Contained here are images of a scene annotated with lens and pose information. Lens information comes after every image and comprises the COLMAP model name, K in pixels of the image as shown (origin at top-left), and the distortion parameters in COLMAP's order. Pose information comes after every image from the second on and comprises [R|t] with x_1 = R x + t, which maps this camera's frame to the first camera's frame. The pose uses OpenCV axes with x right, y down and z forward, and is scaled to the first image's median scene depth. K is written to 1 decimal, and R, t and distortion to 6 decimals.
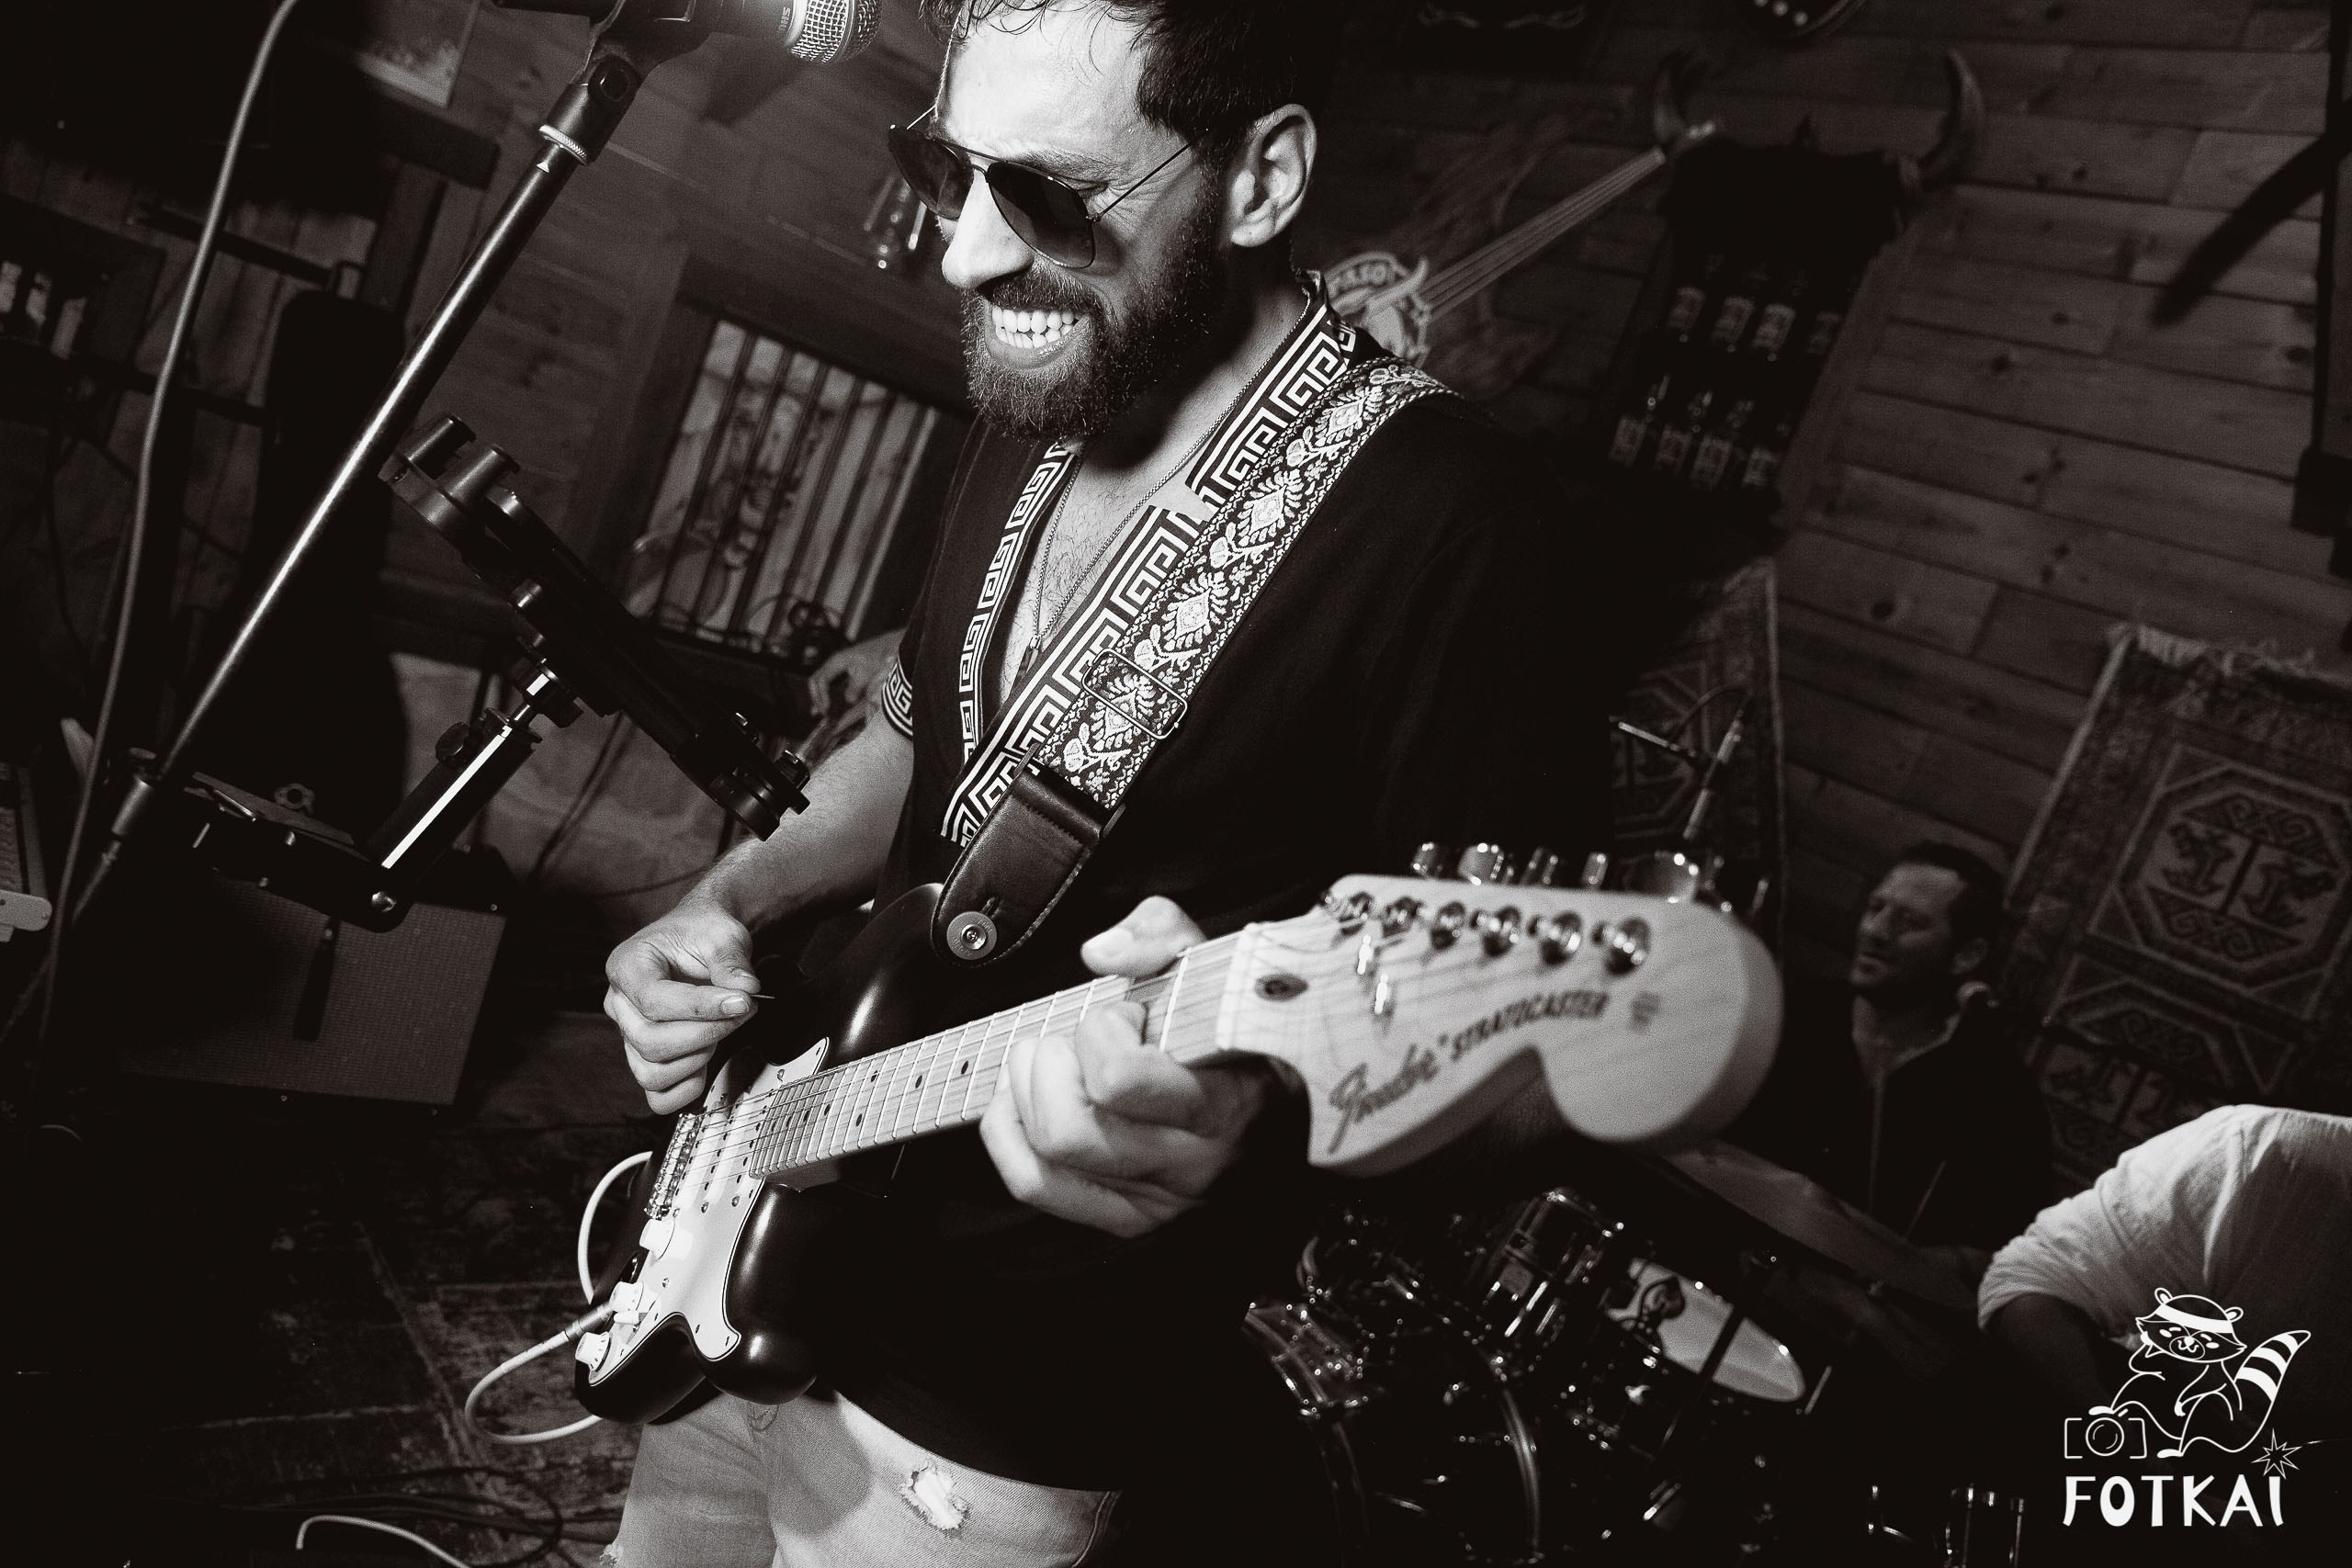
lens RADIAL K [[1586.8, 0, 1178.7], [0, 1586.8, 796.1], [0, 0, 1]] dist [-0.108453, 0.053371]
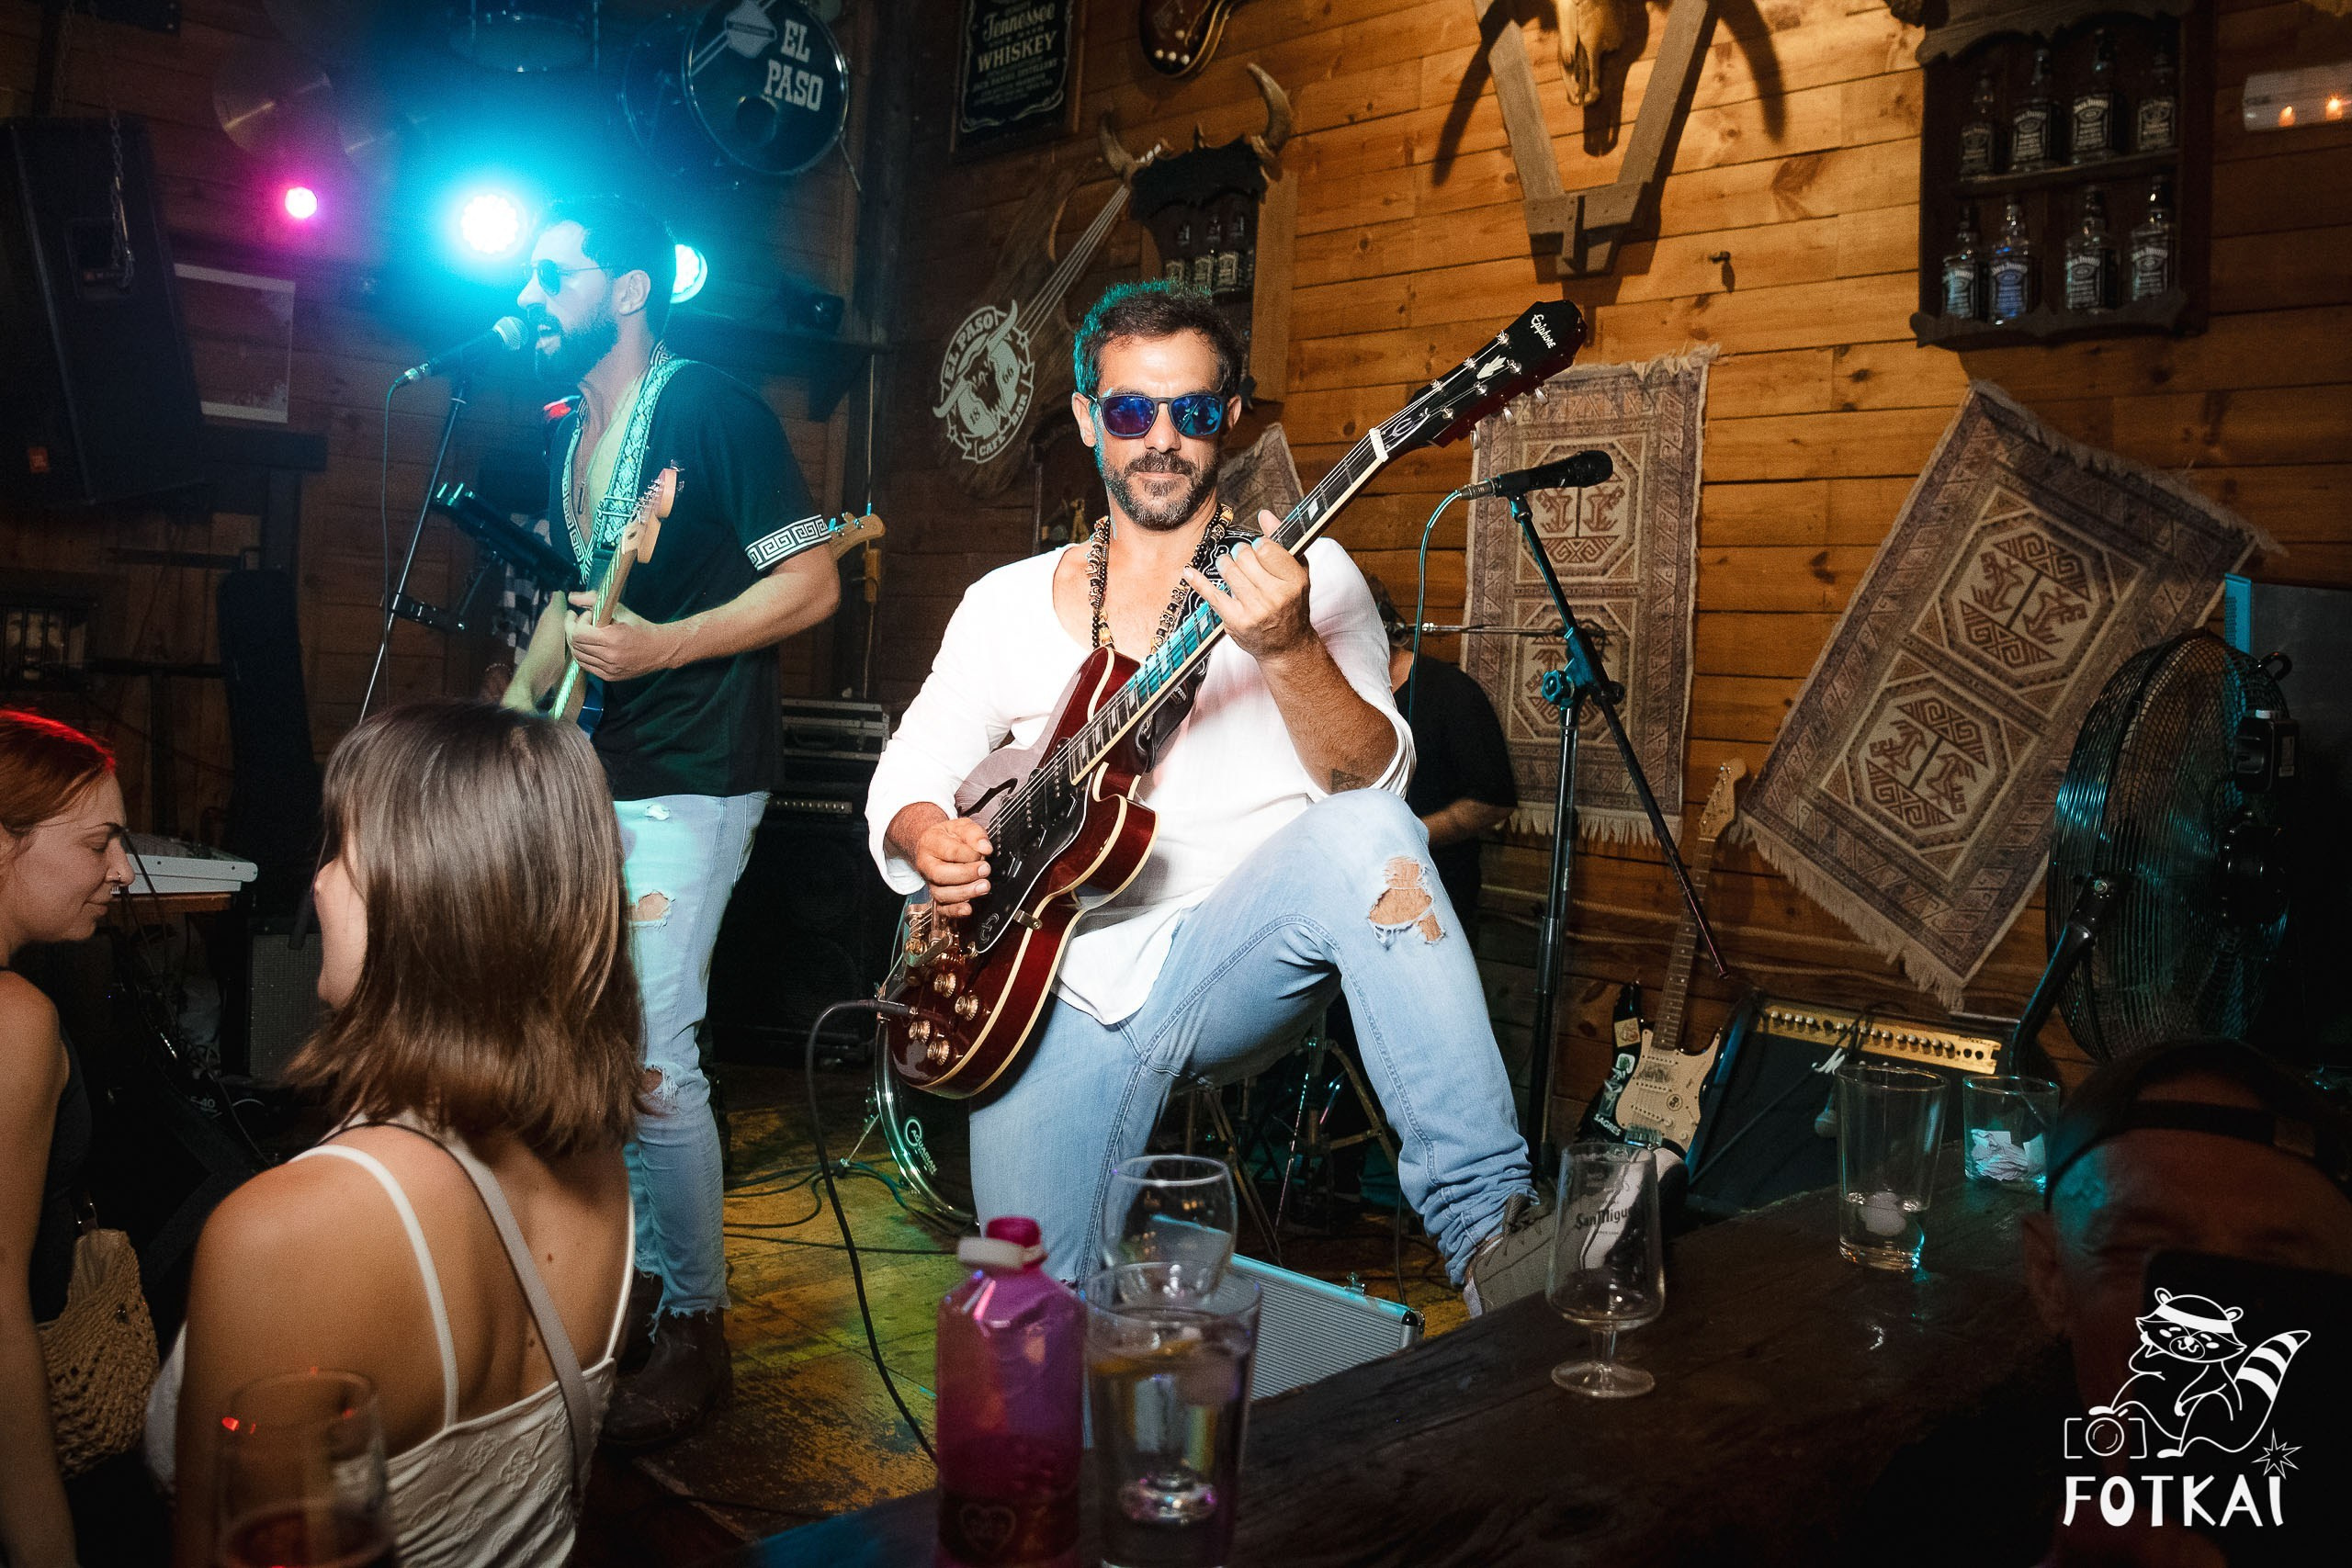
lens RADIAL K [[1873.4, 0, 1151.1], [0, 1873.4, 662.1], [0, 0, 1]] dist [-0.118605, 0.078998]
pose [[0.948226, -0.316761, 0.023014, 0.182685], [0.316586, 0.936948, -0.147990, 0.282485], [0.025315, 0.147614, 0.988721, -0.673241]]
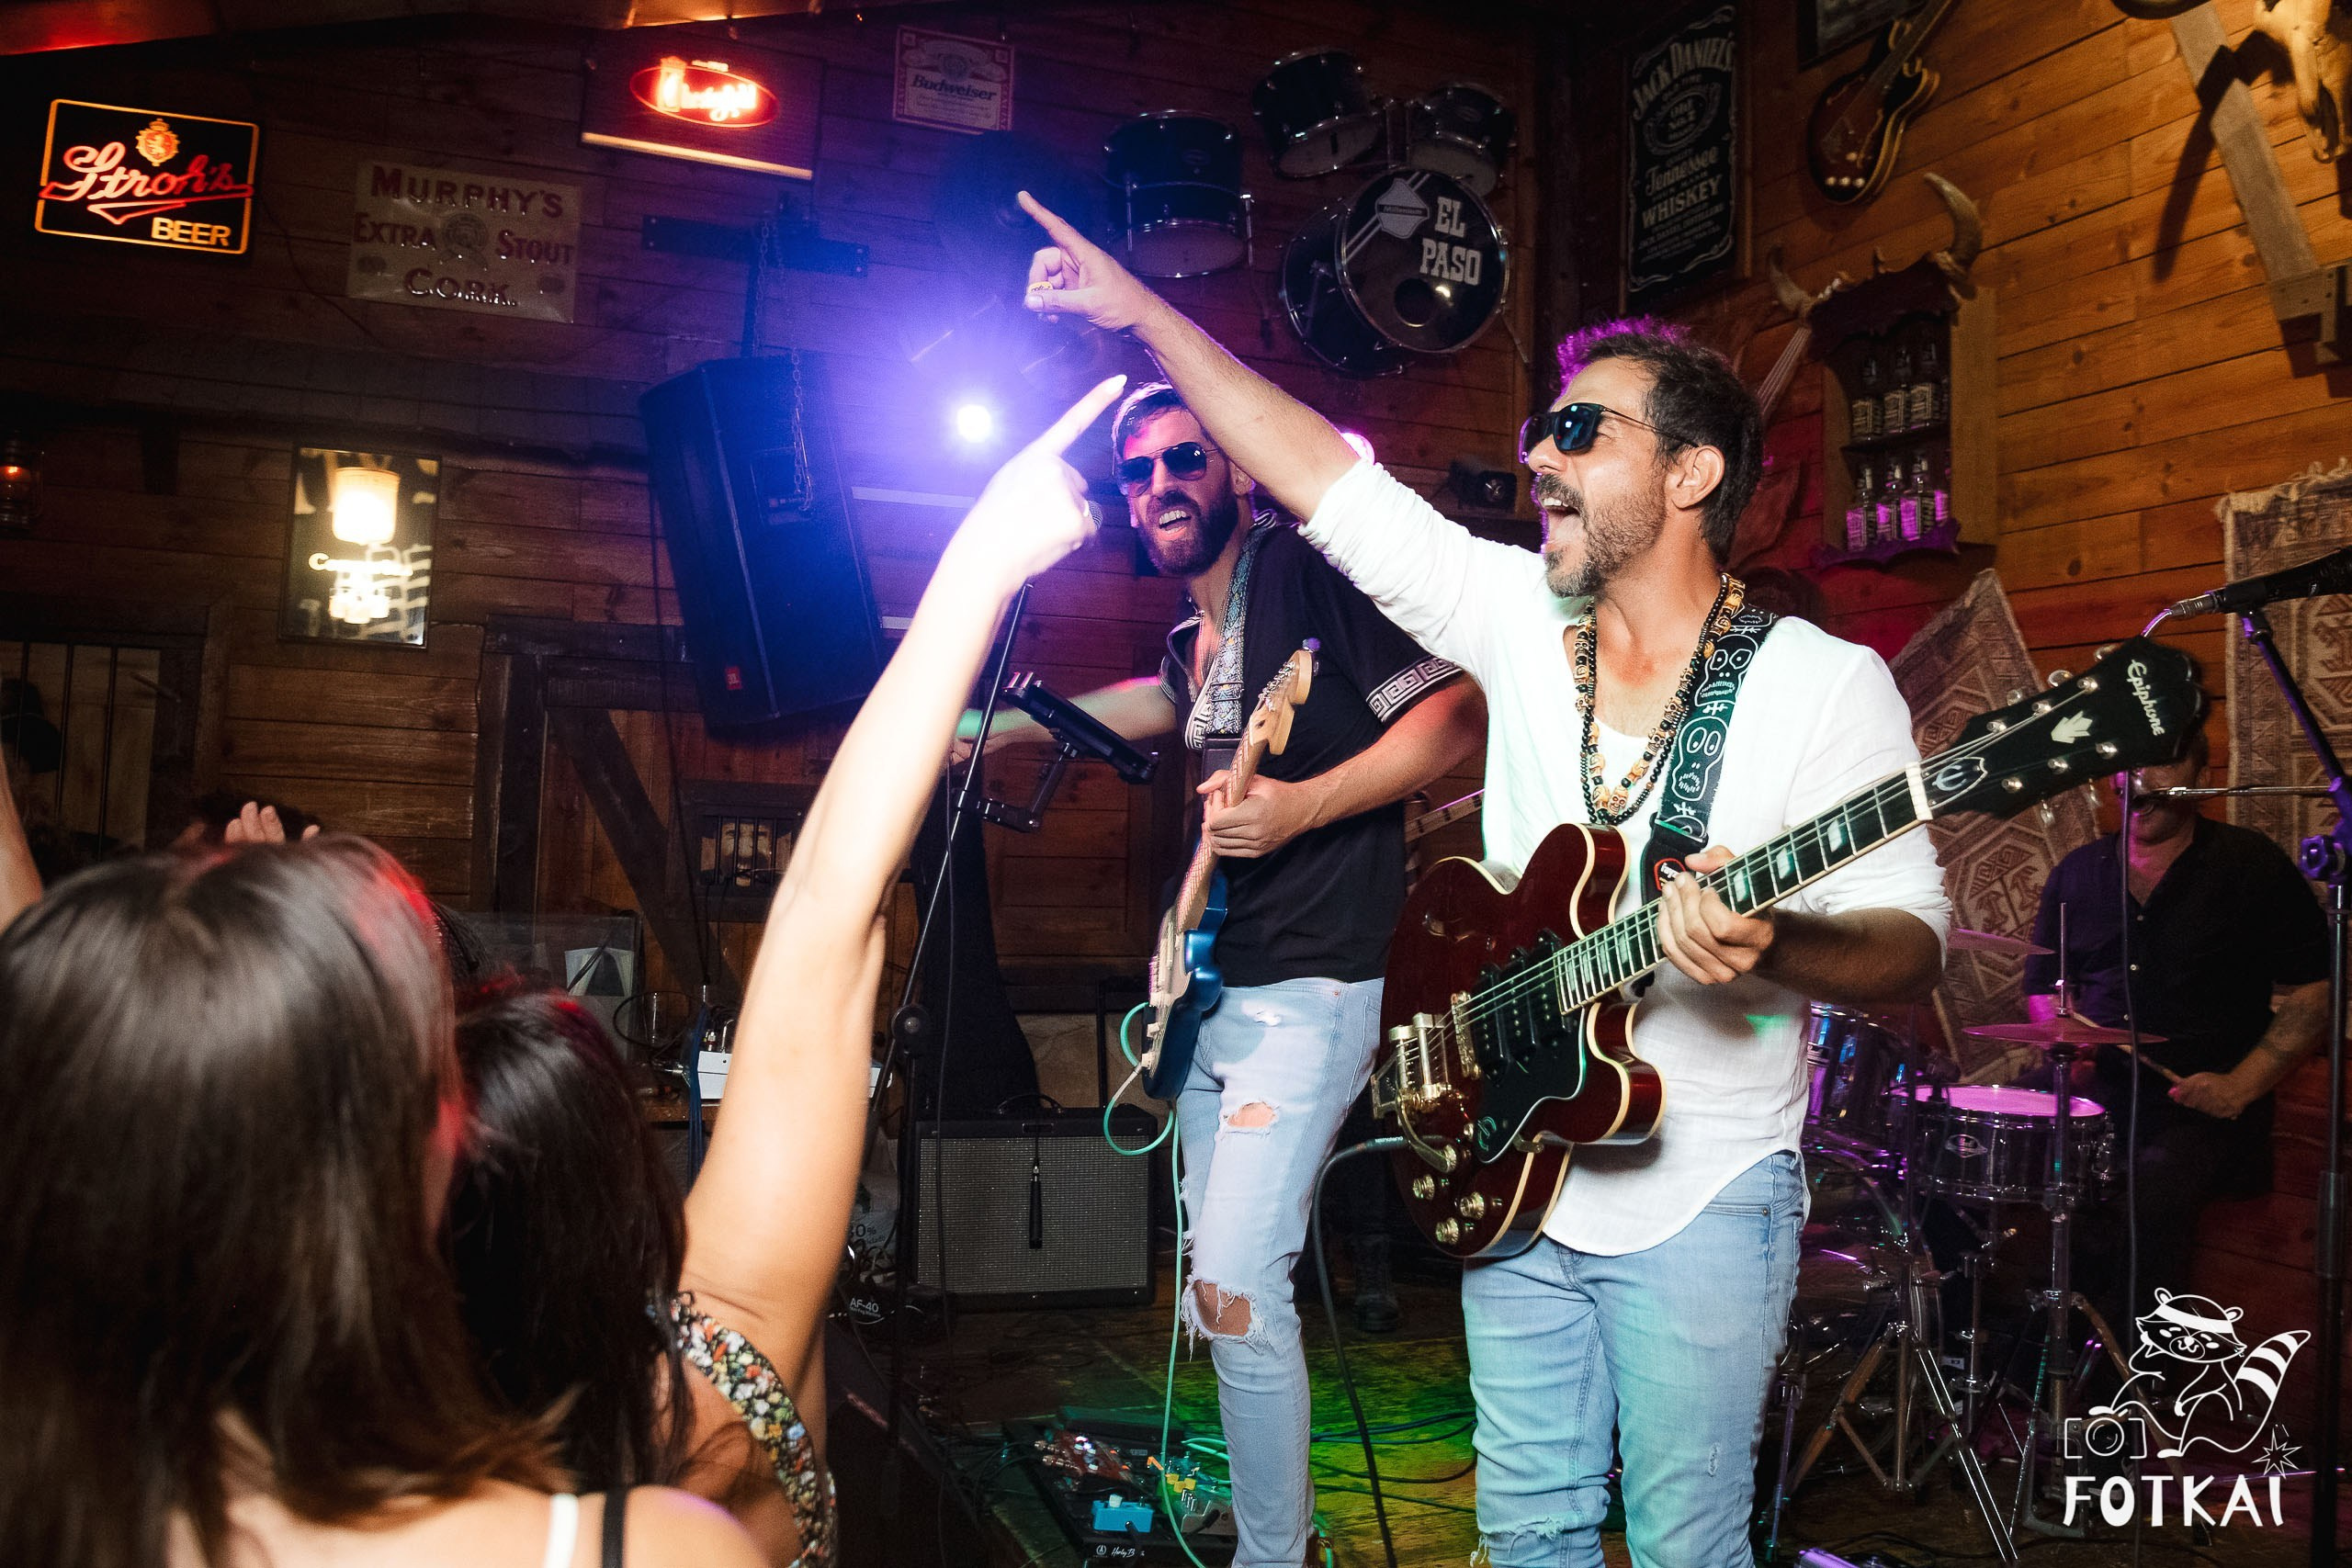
lens RADIAL K [[1873.4, 0, 1243.9], [0, 1873.4, 671.8], [0, 0, 1]] dist [-0.118605, 0.078998]
pose [[0.892100, -0.365623, -0.265477, 0.229868], [0.267132, 0.900650, -0.342740, 0.285163], [0.364416, 0.234841, 0.901139, -0.544813]]
